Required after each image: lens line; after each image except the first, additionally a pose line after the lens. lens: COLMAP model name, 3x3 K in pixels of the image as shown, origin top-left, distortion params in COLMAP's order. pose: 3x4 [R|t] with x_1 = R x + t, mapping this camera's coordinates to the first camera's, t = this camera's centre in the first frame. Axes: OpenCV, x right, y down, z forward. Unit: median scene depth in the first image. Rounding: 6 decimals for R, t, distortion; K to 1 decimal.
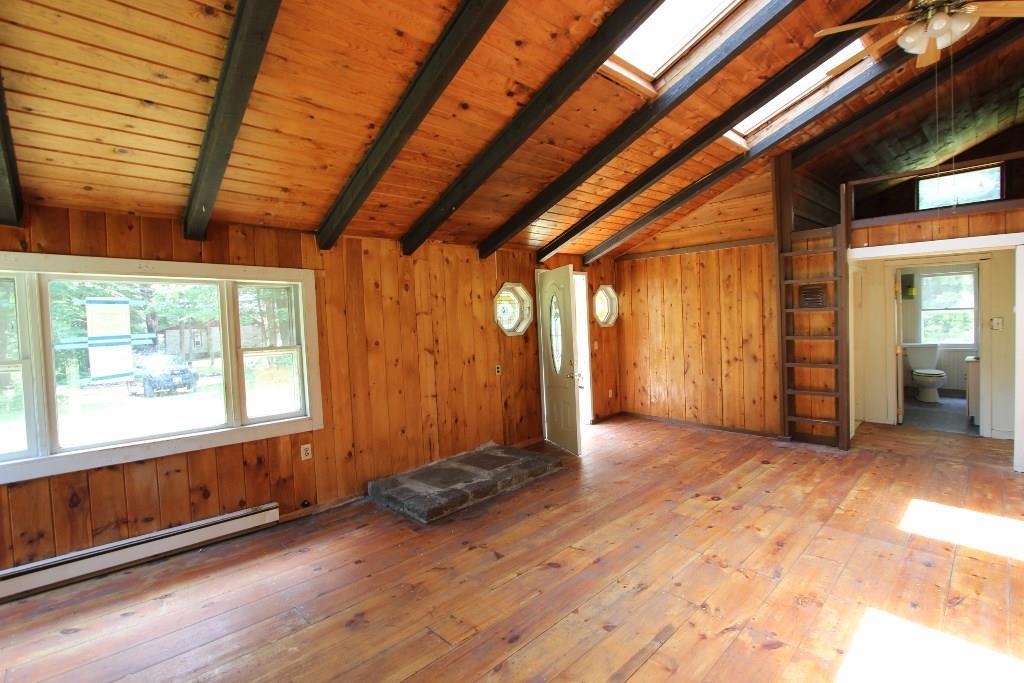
lens RADIAL K [[482.7, 0, 516.4], [0, 482.7, 344.3], [0, 0, 1]] dist [-0.009773, 0.001656]
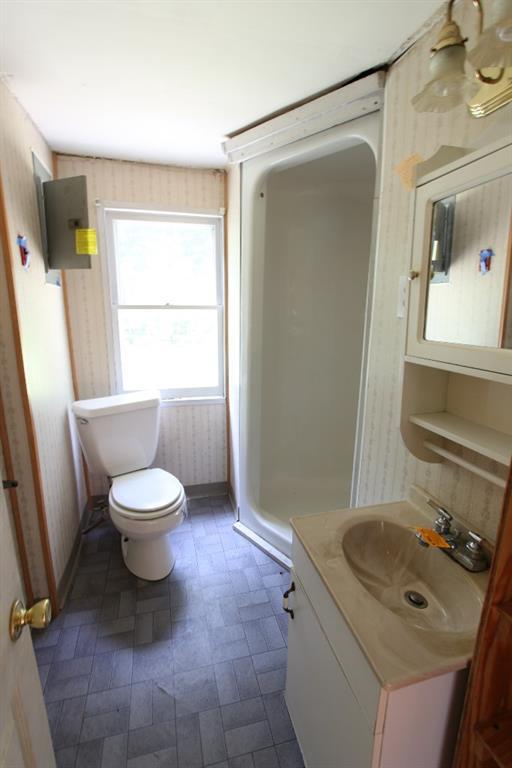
lens RADIAL K [[362.0, 0, 258.4], [0, 362.0, 384.2], [0, 0, 1]] dist [-0.009773, 0.001656]
pose [[0.505291, -0.144193, 0.850817, 0.677729], [0.005678, 0.986475, 0.163812, -0.059471], [-0.862931, -0.077941, 0.499275, 0.791583]]
